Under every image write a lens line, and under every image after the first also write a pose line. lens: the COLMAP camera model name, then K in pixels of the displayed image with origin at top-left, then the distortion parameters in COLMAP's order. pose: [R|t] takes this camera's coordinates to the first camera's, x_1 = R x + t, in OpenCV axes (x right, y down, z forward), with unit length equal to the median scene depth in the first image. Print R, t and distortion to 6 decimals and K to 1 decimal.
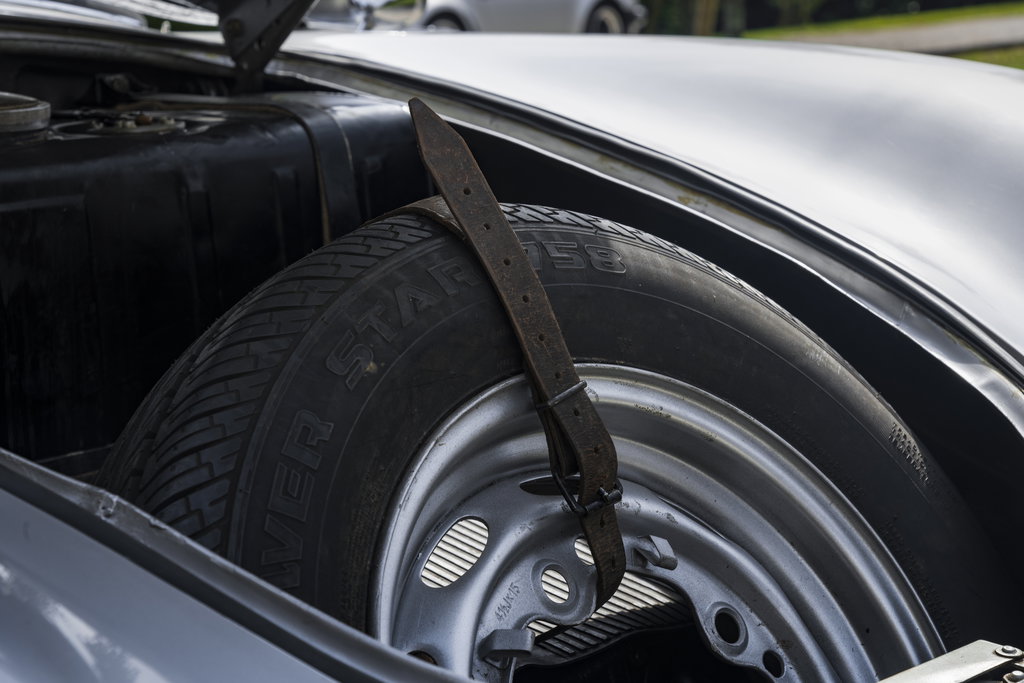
lens RADIAL K [[2297.9, 0, 512.0], [0, 2297.9, 341.5], [0, 0, 1]] dist [0.820182, 0.068899]
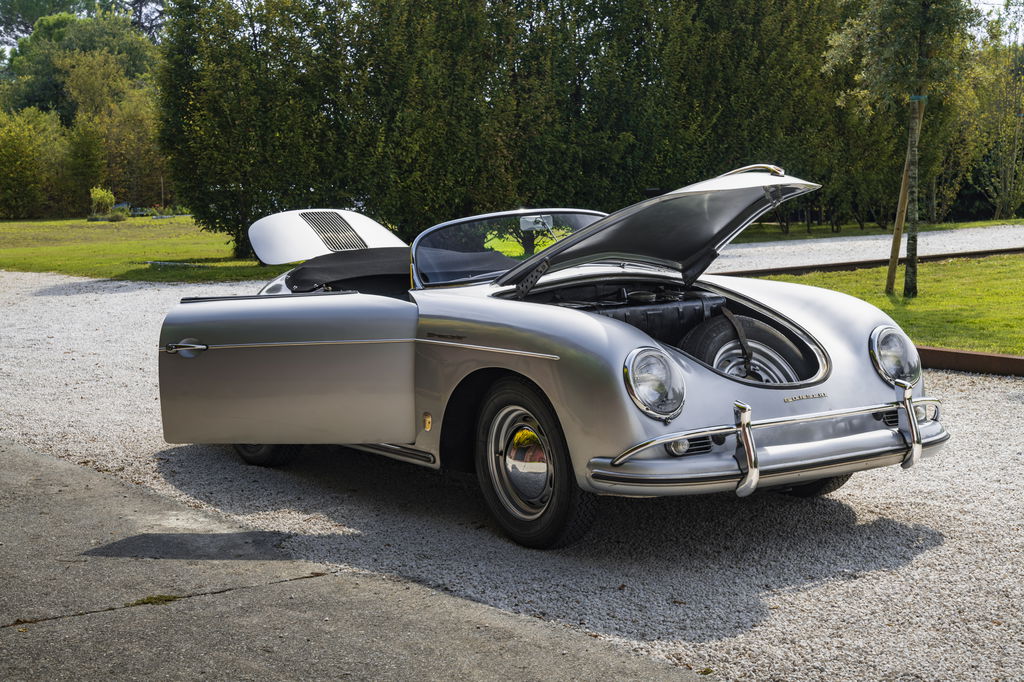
lens RADIAL K [[1626.5, 0, 512.0], [0, 1626.5, 341.0], [0, 0, 1]] dist [-0.002081, -0.003318]
pose [[0.982167, 0.049218, -0.181455, 0.198224], [-0.058849, 0.997108, -0.048080, 0.254716], [0.178564, 0.057902, 0.982223, -3.347350]]
